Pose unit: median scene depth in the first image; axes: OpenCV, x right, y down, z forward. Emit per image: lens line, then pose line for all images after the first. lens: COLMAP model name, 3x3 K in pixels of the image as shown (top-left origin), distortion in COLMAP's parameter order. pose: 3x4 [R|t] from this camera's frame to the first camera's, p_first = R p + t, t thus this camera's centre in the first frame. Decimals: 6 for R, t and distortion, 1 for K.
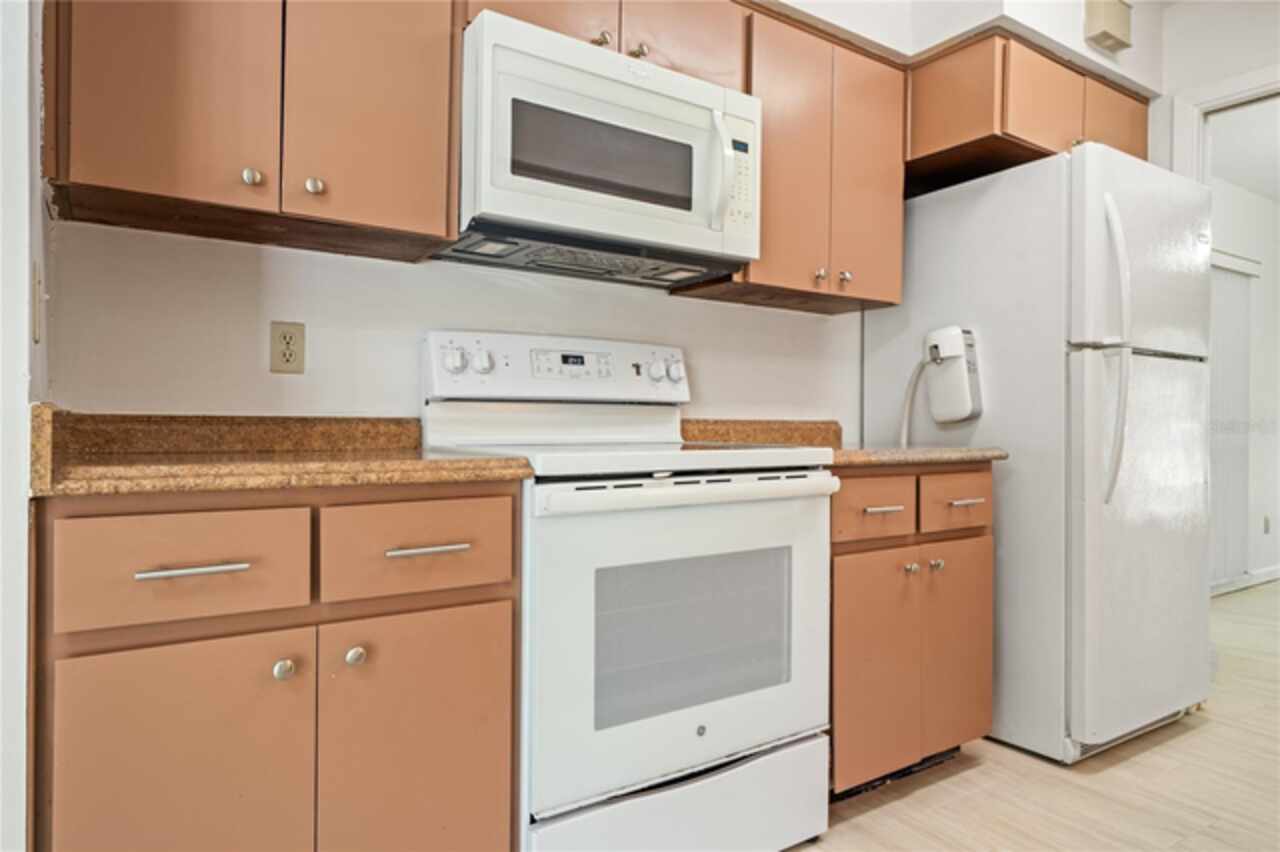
lens RADIAL K [[750.9, 0, 642.0], [0, 750.9, 419.3], [0, 0, 1]] dist [0.015832, -0.001870]
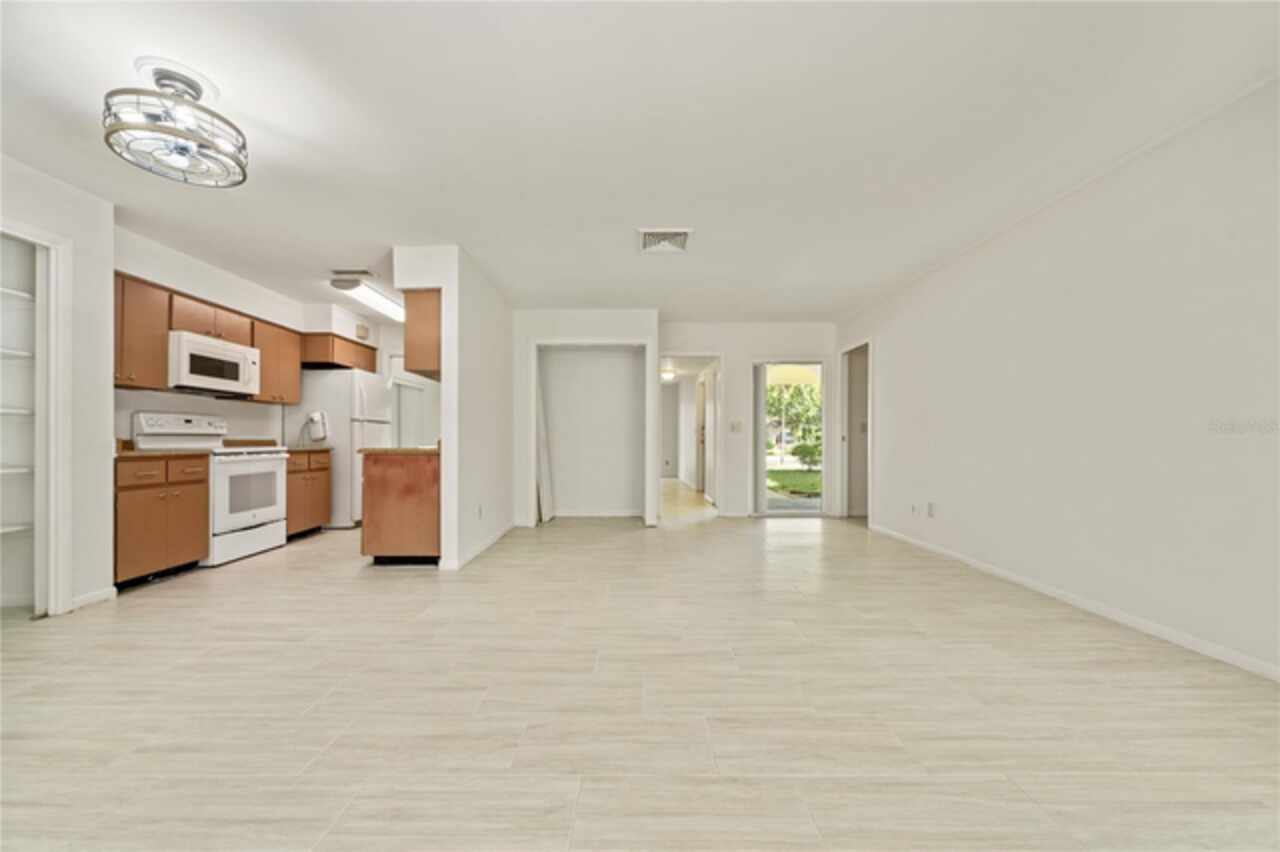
lens RADIAL K [[472.4, 0, 642.2], [0, 472.4, 434.0], [0, 0, 1]] dist [0.000885, 0.000085]
pose [[0.514506, -0.000085, 0.857487, -0.799264], [0.006140, 0.999975, -0.003585, -0.006793], [-0.857465, 0.007109, 0.514494, -1.638085]]
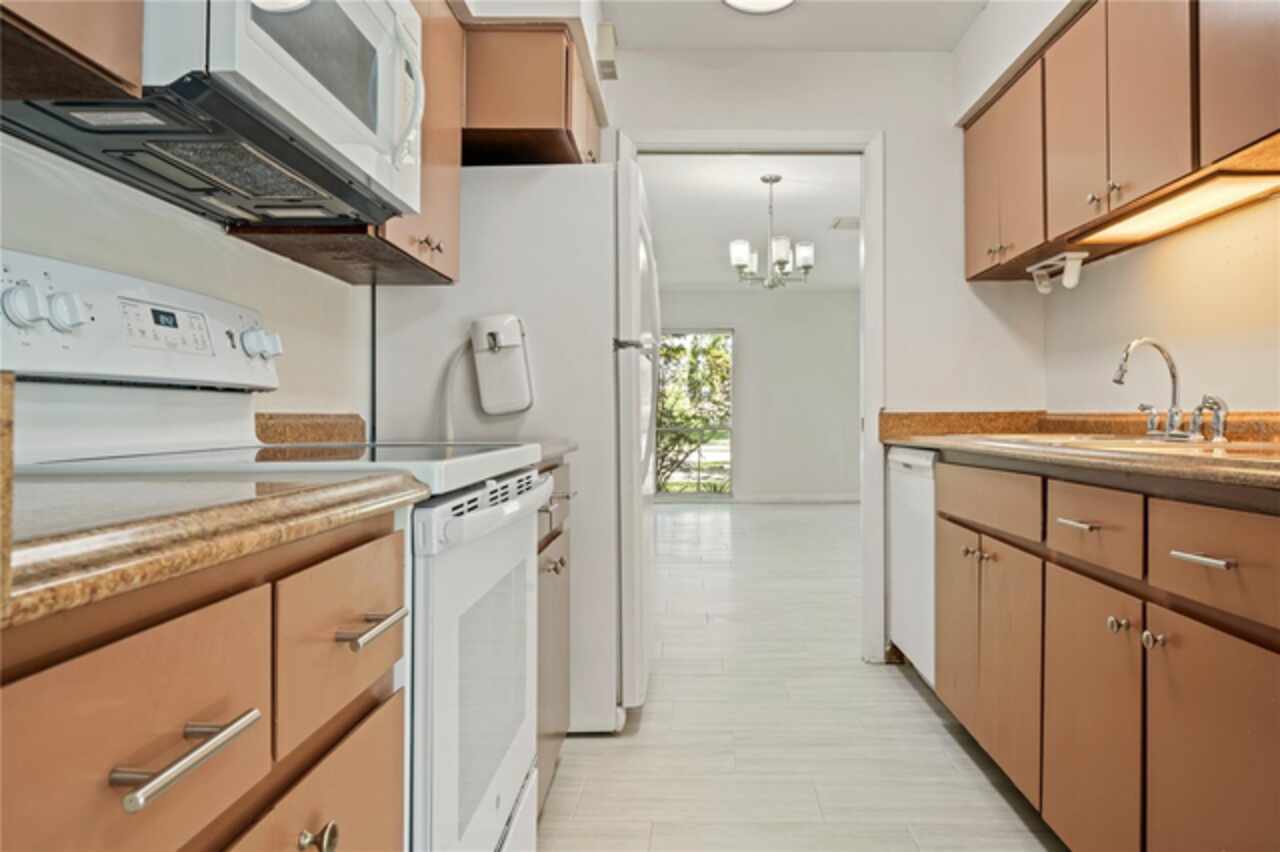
lens RADIAL K [[881.1, 0, 643.0], [0, 881.1, 398.2], [0, 0, 1]] dist [-0.003262, 0.000043]
pose [[0.582702, 0.008648, 0.812640, -0.455615], [0.003416, 0.999908, -0.013090, -0.001967], [-0.812679, 0.010403, 0.582619, 0.247798]]
